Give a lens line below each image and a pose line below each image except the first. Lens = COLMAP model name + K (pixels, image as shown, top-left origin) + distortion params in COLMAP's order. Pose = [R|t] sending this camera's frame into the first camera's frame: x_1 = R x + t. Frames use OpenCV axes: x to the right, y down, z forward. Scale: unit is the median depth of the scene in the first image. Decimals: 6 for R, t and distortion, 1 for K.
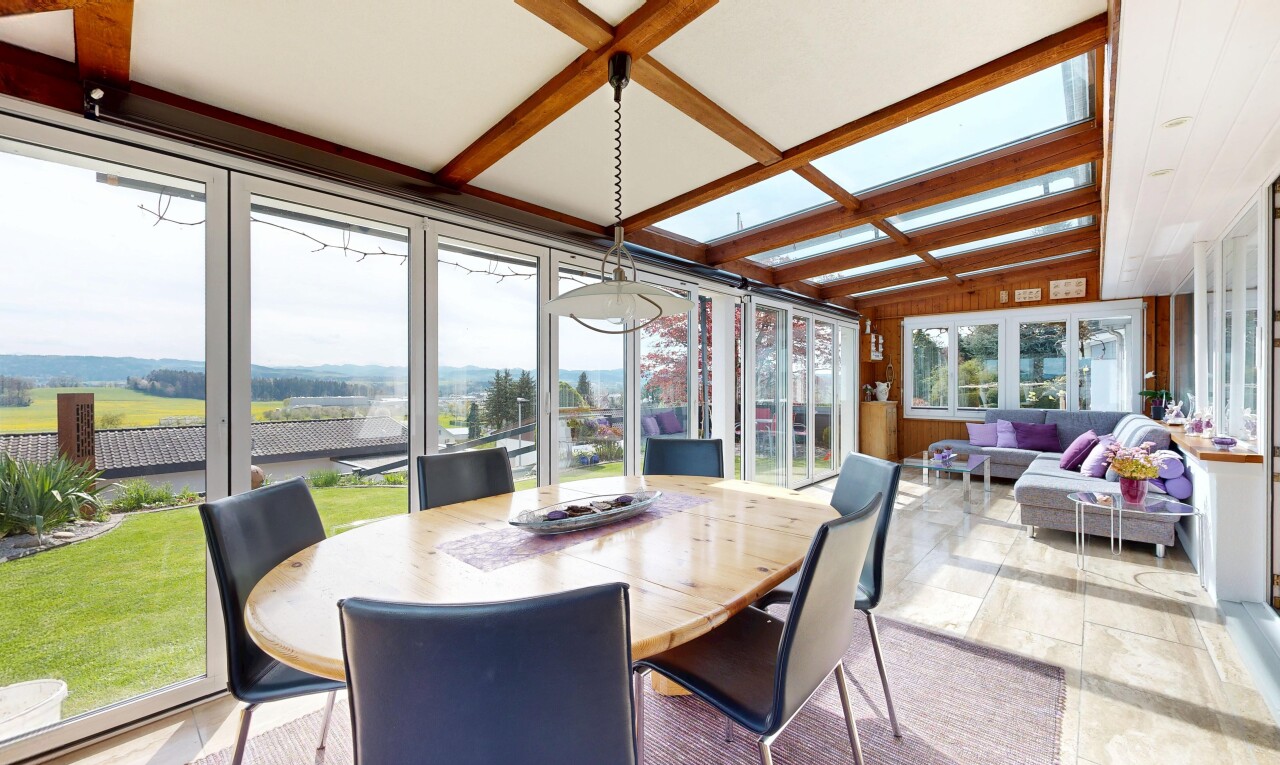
lens RADIAL K [[497.7, 0, 640.0], [0, 497.7, 385.9], [0, 0, 1]] dist [-0.001899, -0.000082]
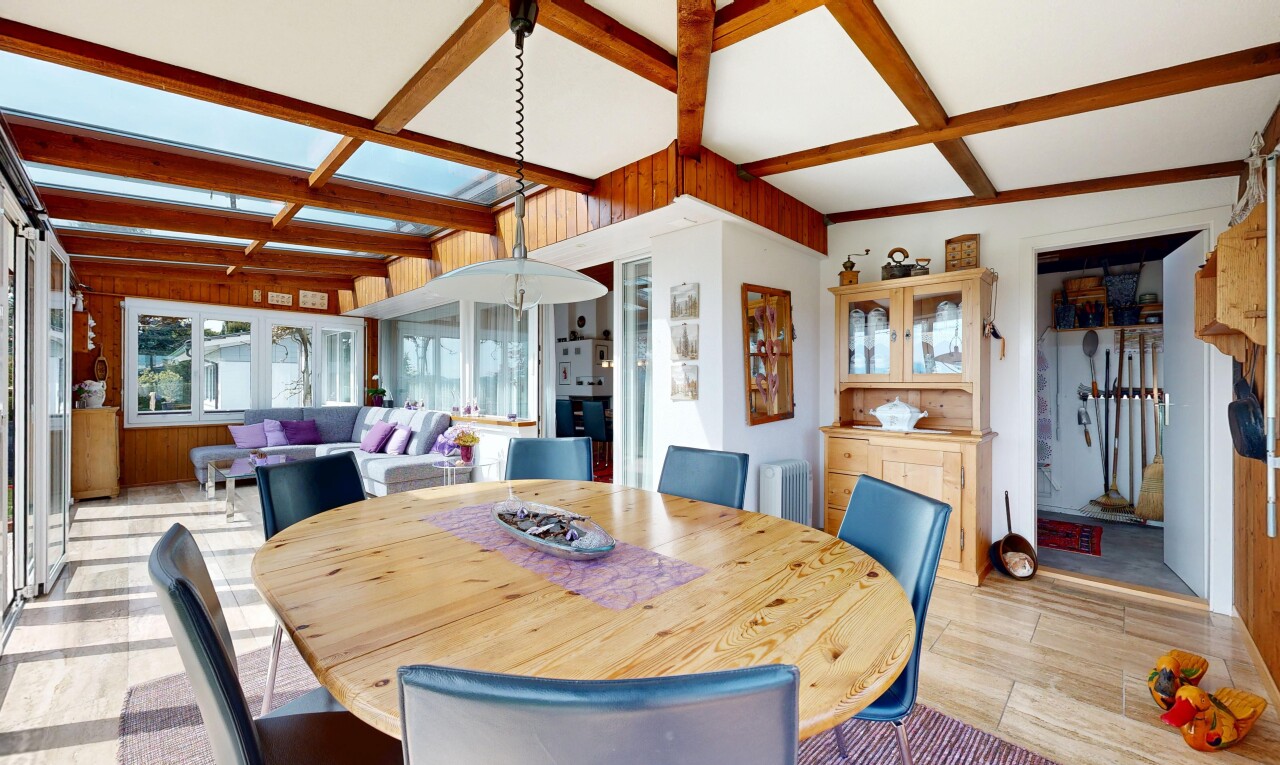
lens RADIAL K [[497.7, 0, 639.4], [0, 497.7, 383.4], [0, 0, 1]] dist [-0.001899, -0.000082]
pose [[0.037653, 0.004927, 0.999279, -0.241705], [0.002433, 0.999984, -0.005022, 0.002586], [-0.999288, 0.002620, 0.037640, 0.207902]]
